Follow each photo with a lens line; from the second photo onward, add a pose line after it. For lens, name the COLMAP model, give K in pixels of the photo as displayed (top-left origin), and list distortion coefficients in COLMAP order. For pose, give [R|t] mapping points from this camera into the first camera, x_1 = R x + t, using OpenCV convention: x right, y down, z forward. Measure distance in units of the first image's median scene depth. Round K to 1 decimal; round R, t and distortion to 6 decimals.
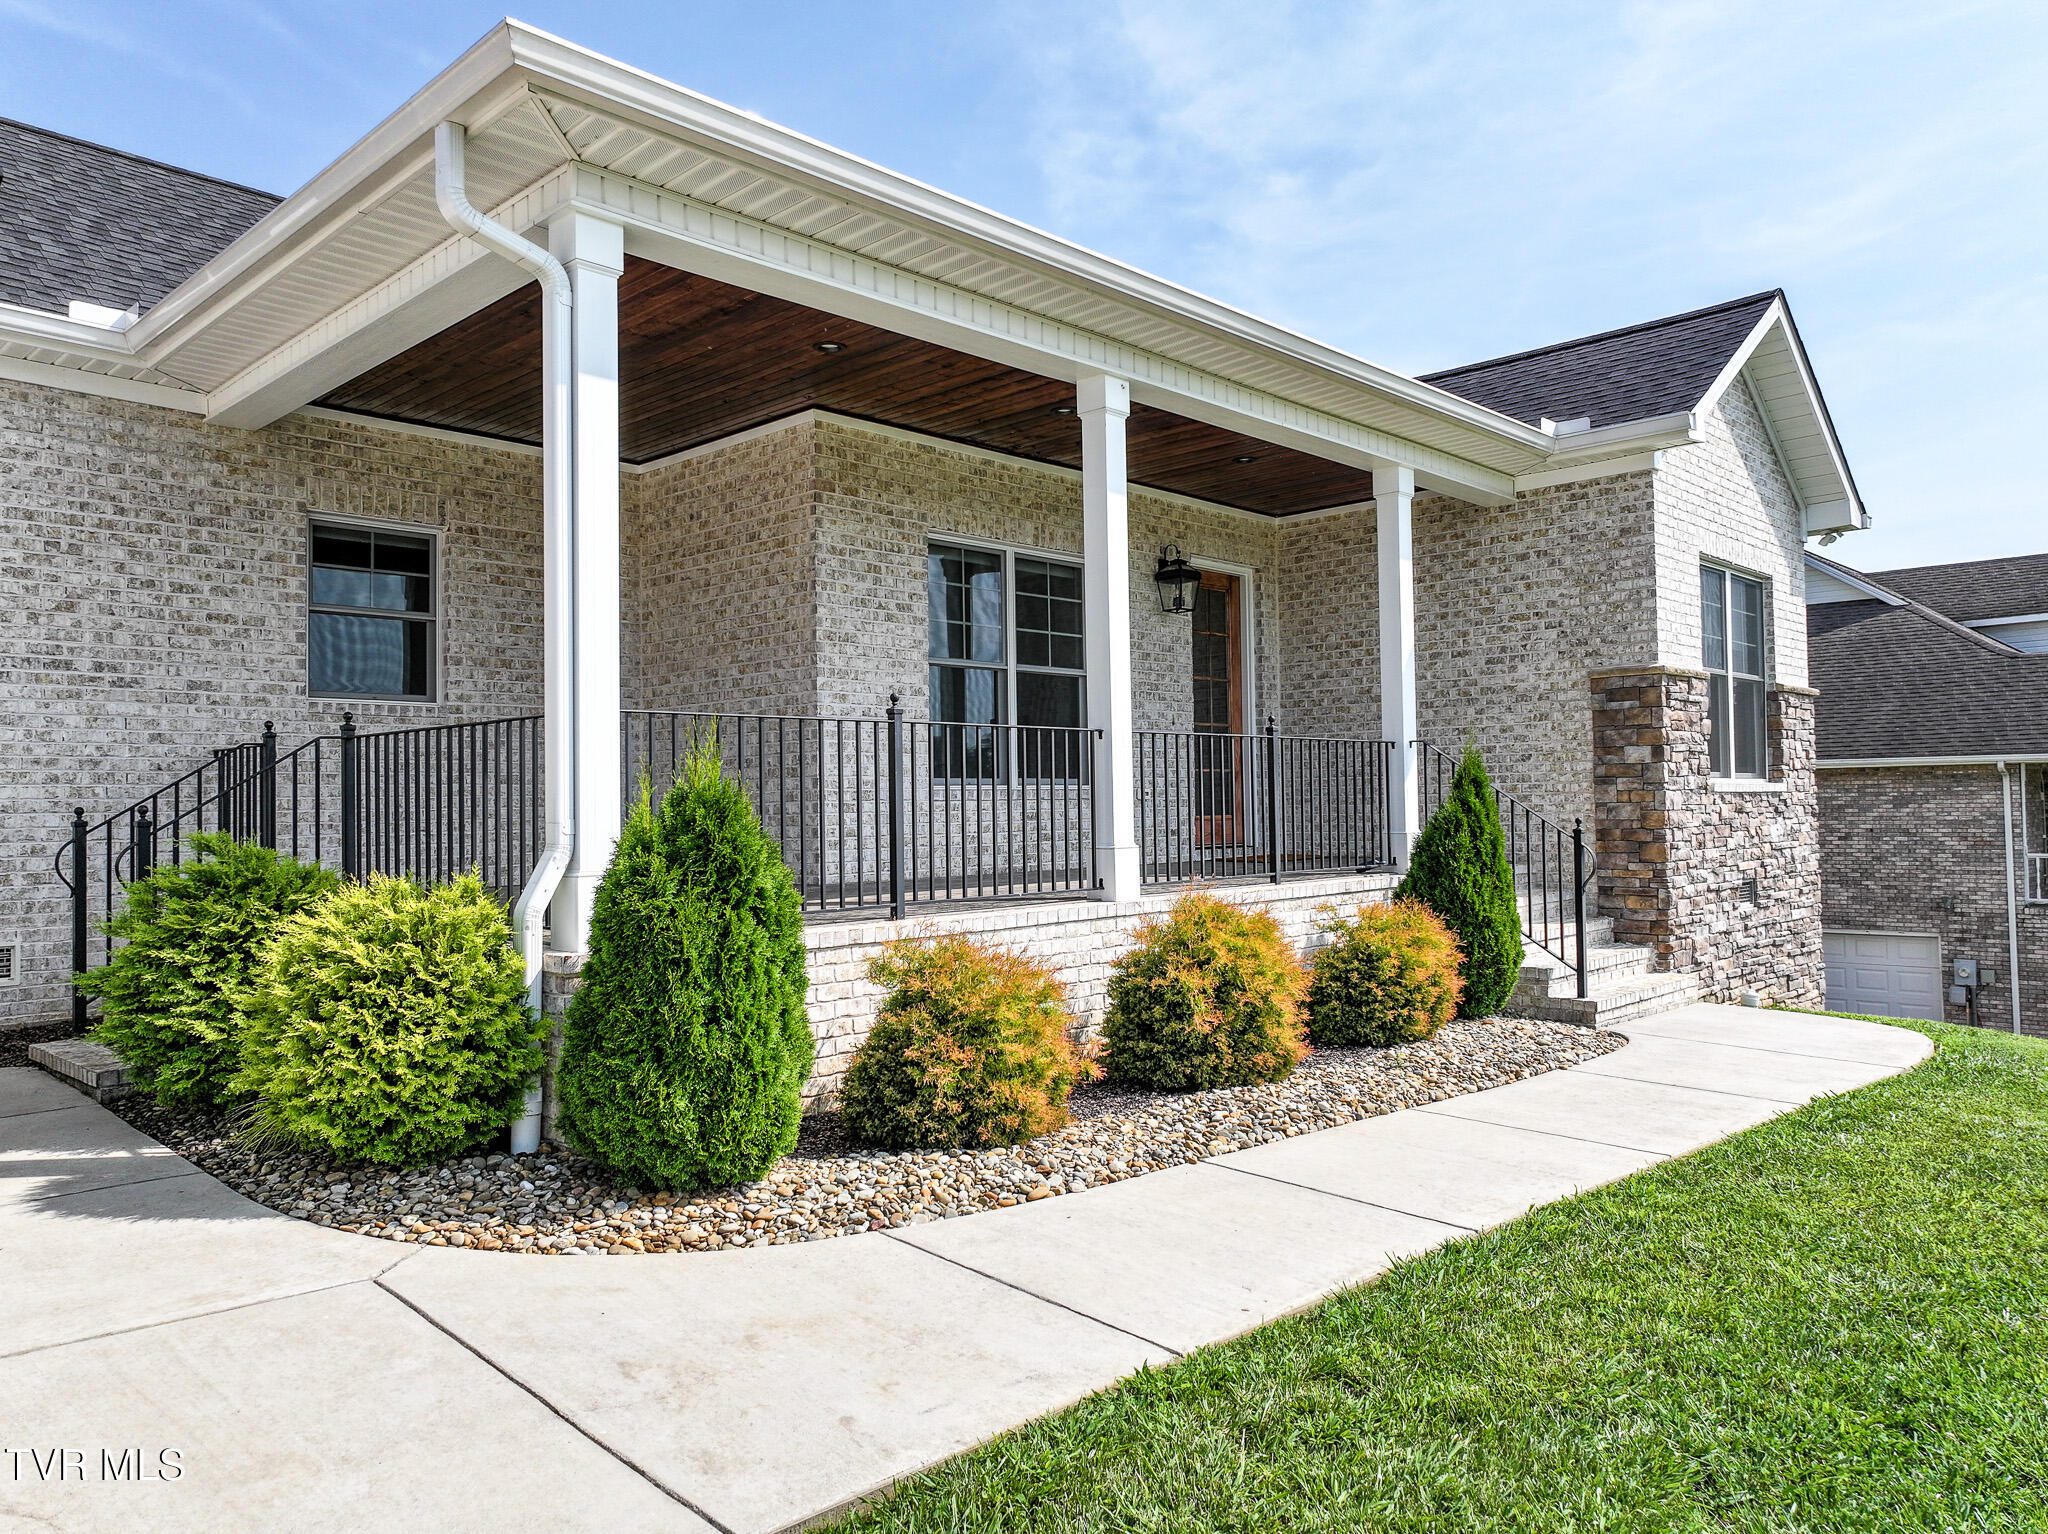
lens RADIAL K [[1432.6, 0, 1024.0], [0, 1432.6, 767.0], [0, 0, 1]] dist [0.009776, 0.000295]
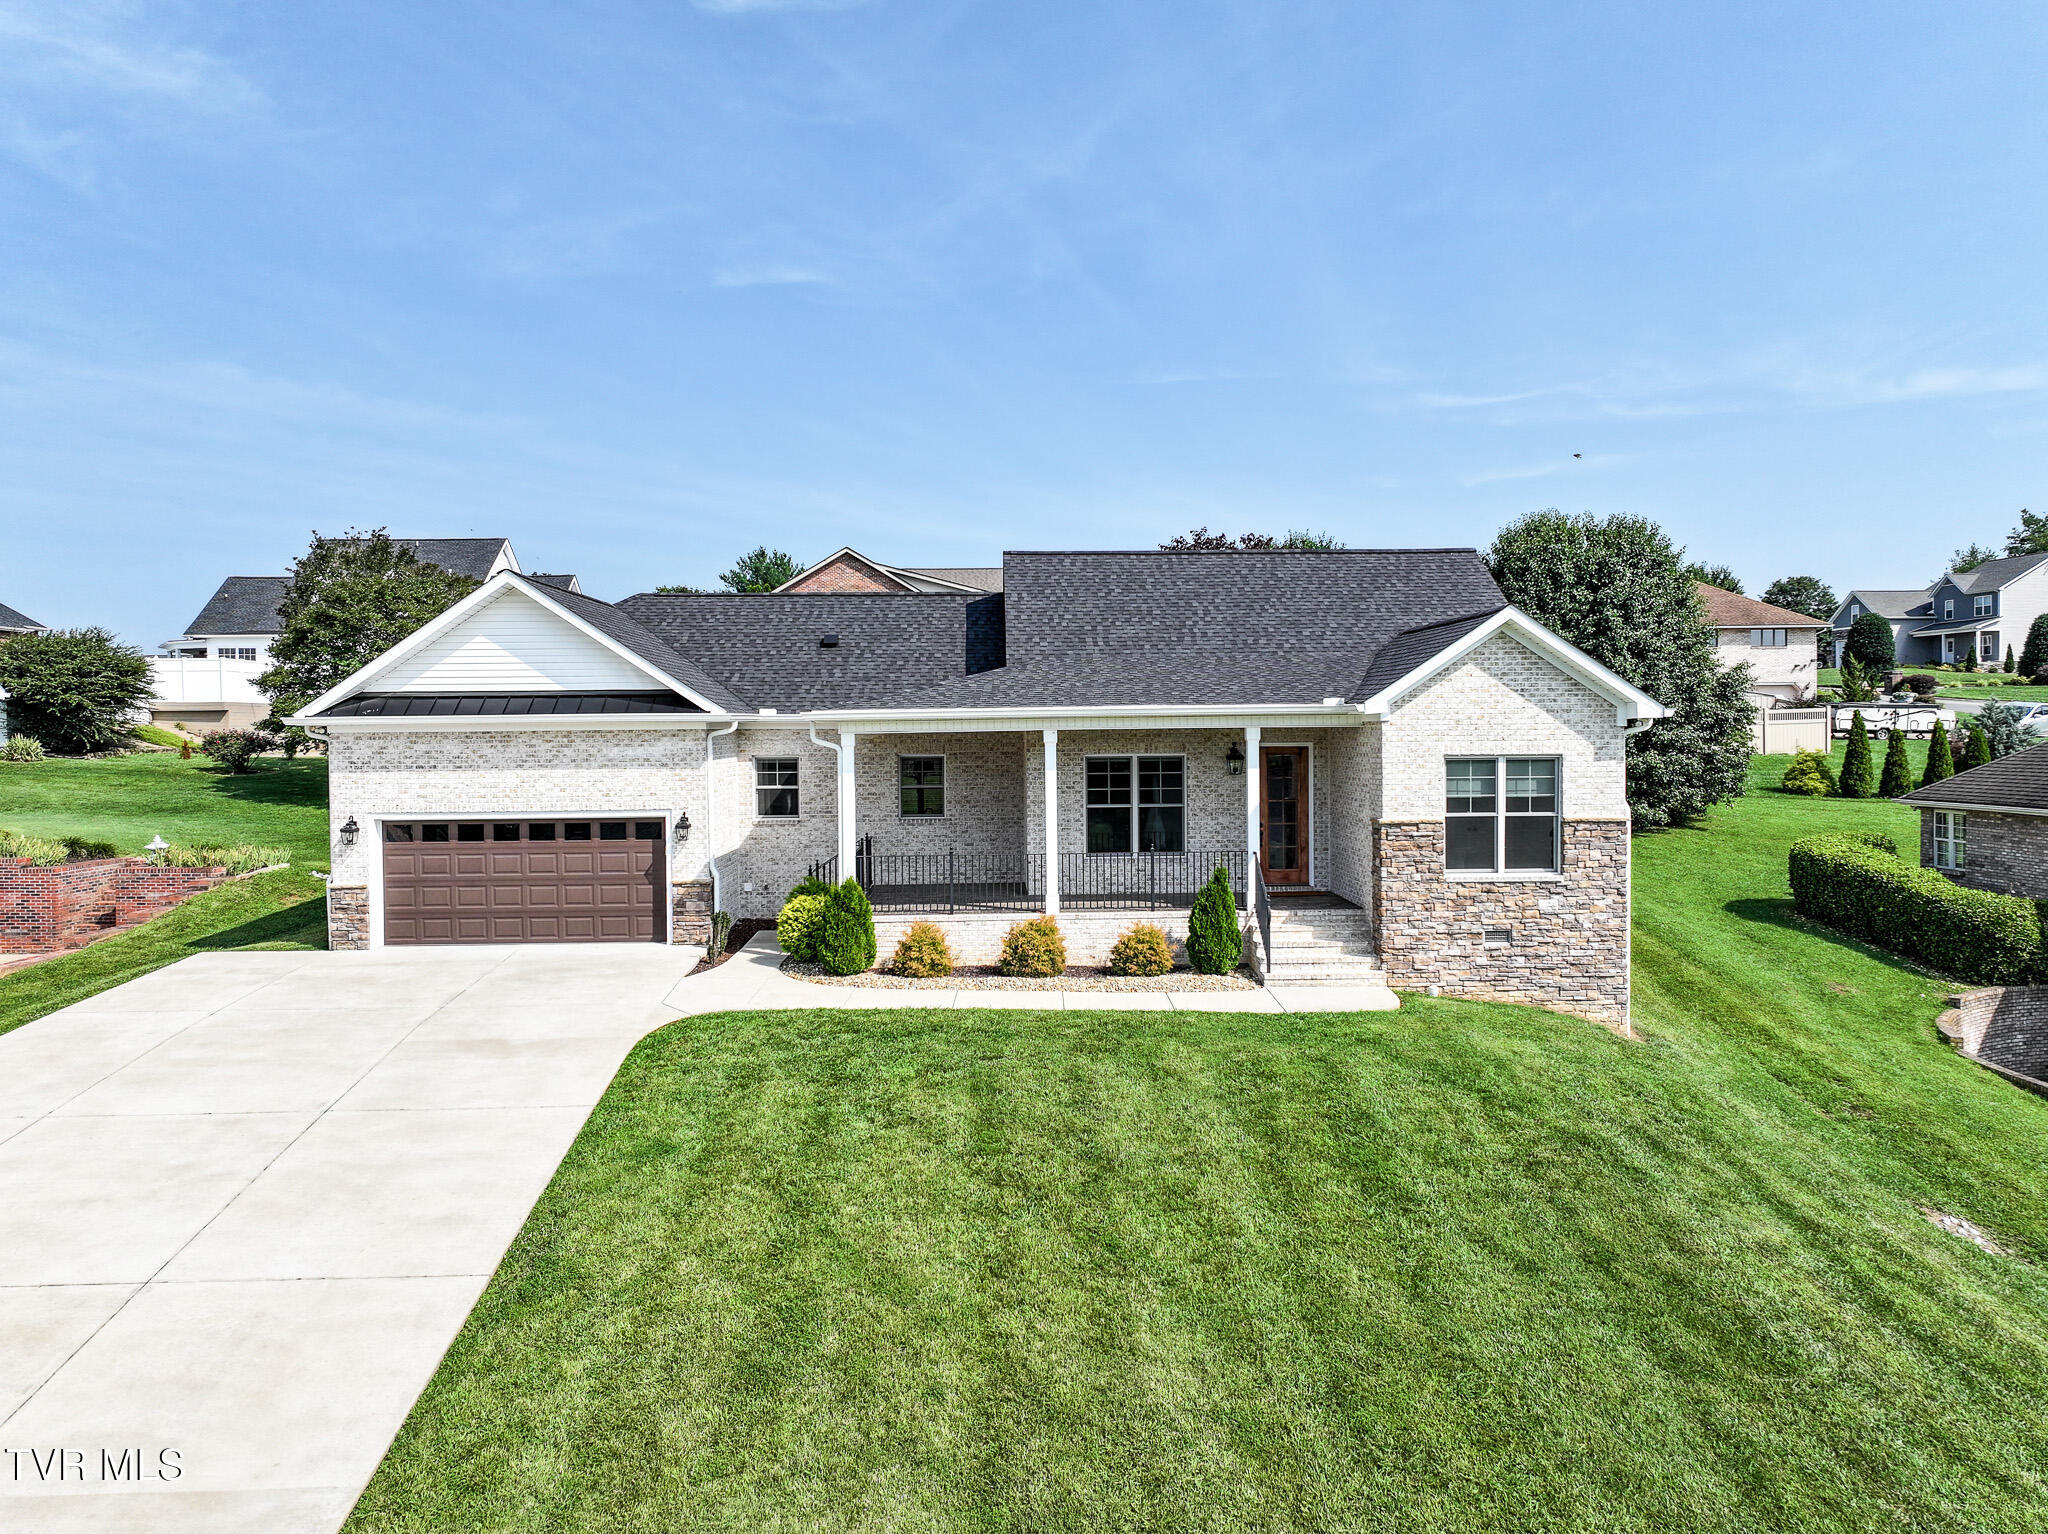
lens RADIAL K [[1433.6, 0, 1032.7], [0, 1433.6, 765.4], [0, 0, 1]] dist [0.014594, -0.000219]
pose [[0.713343, 0.024848, -0.700374, 1.713962], [0.017371, 0.998437, 0.053115, -0.299021], [0.700600, -0.050055, 0.711797, -0.882919]]
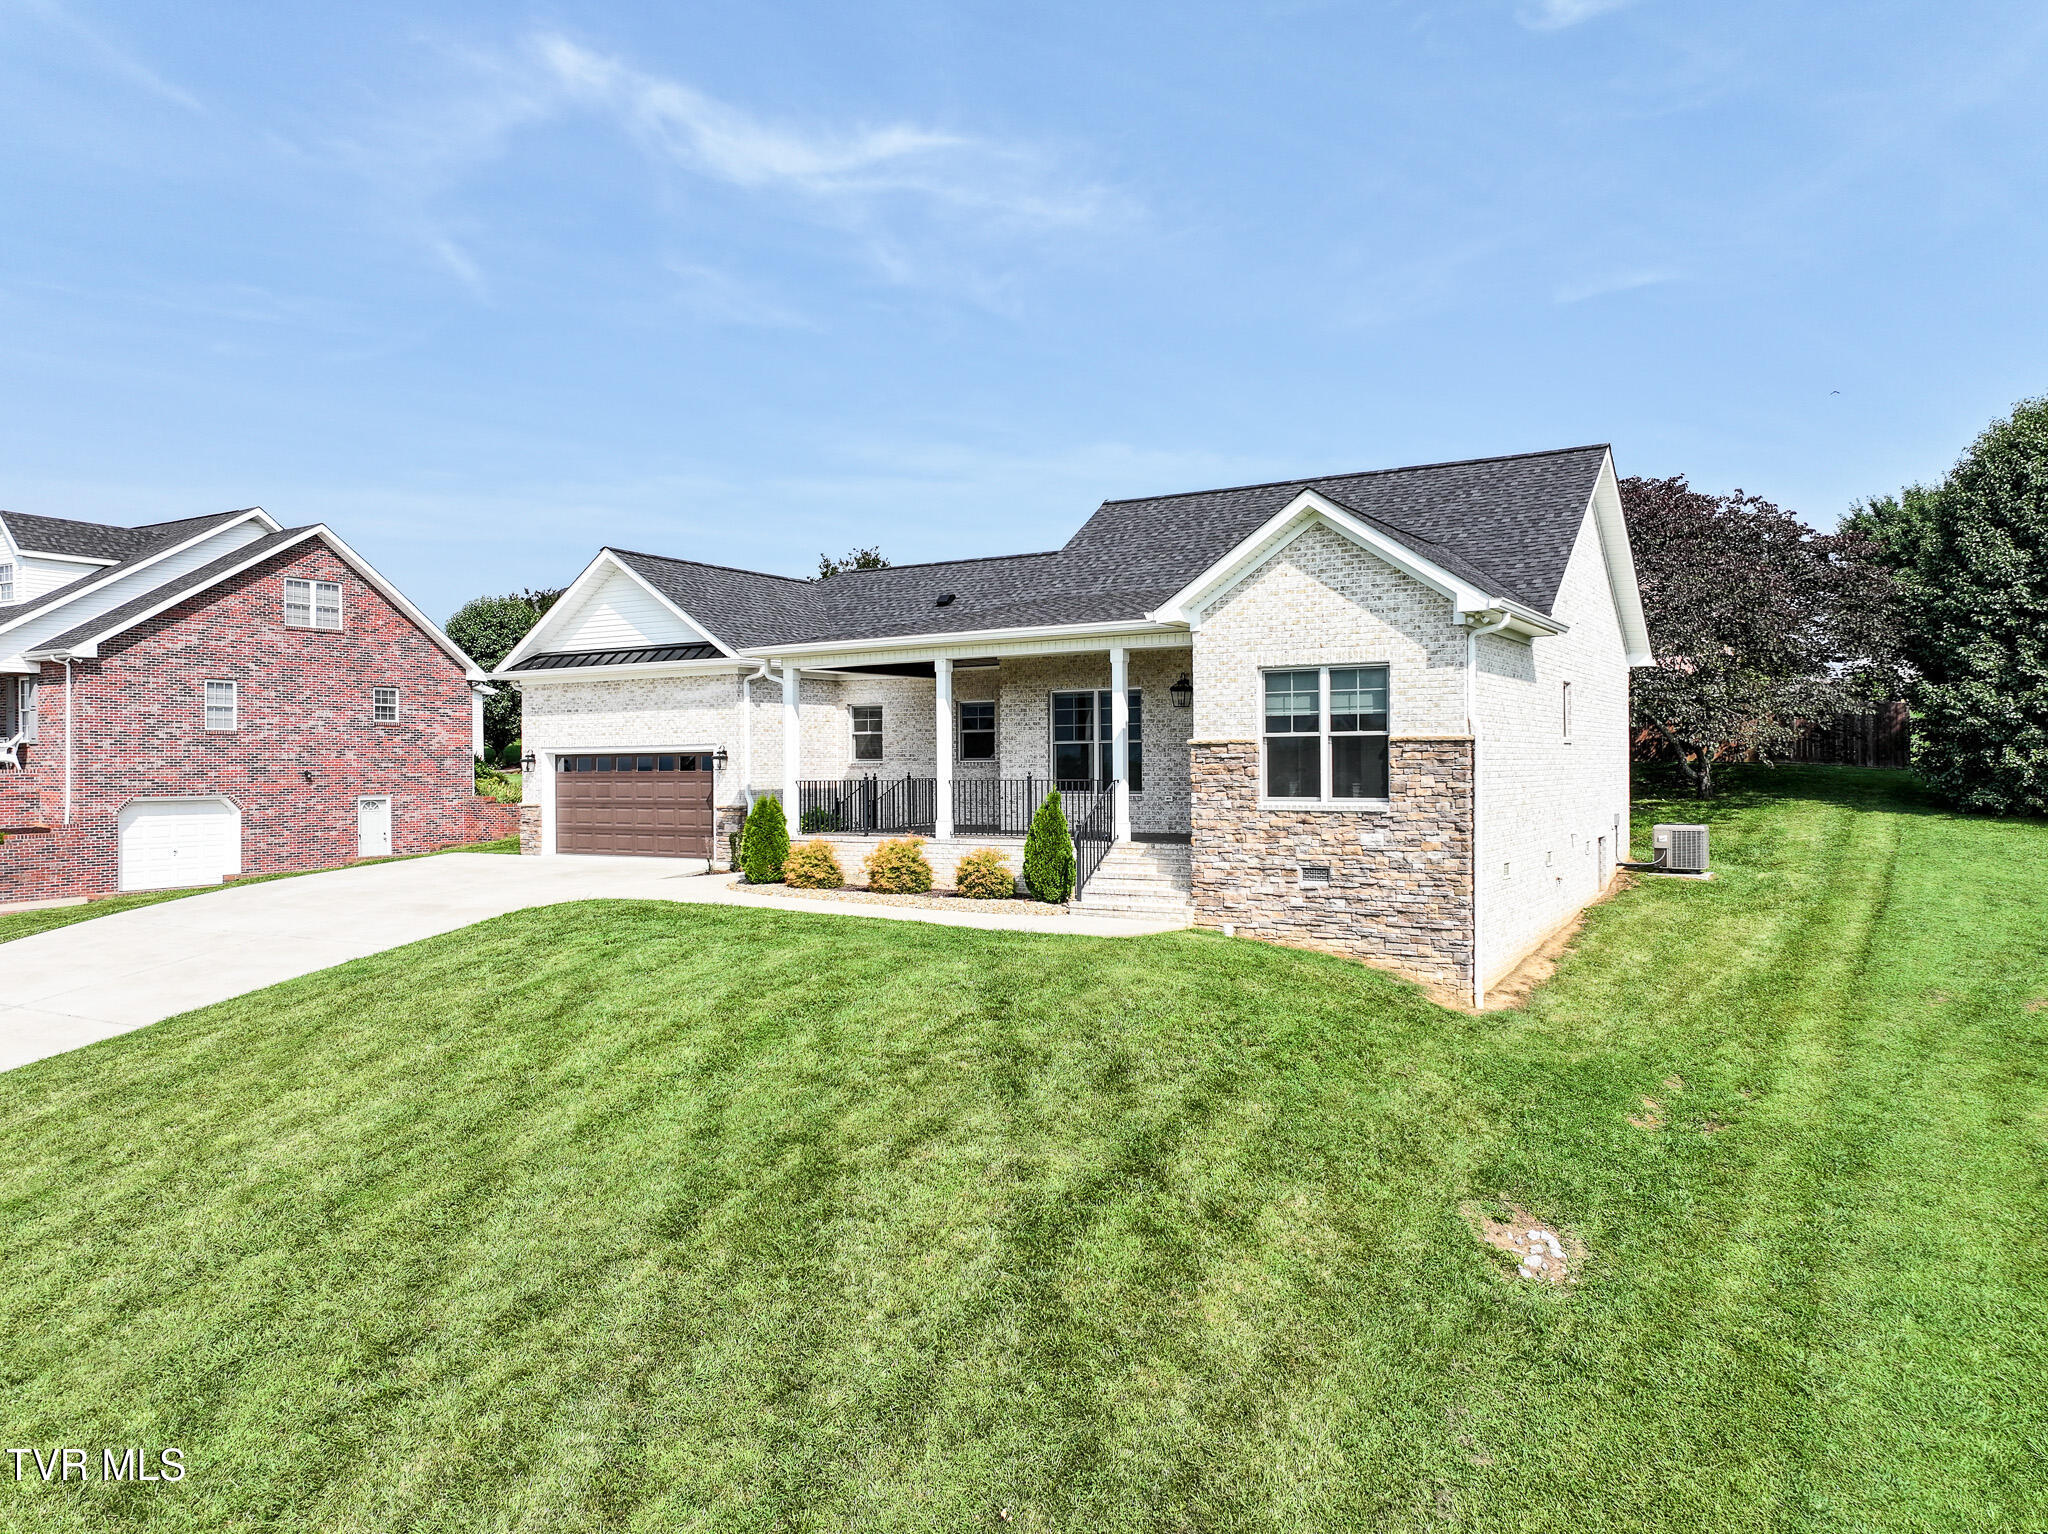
lens RADIAL K [[1412.4, 0, 1044.9], [0, 1412.4, 764.1], [0, 0, 1]] dist [0.025410, 0.001338]
pose [[0.232678, 0.012123, -0.972478, 2.457883], [0.030399, 0.999343, 0.019731, -0.092862], [0.972079, -0.034154, 0.232156, 0.453046]]
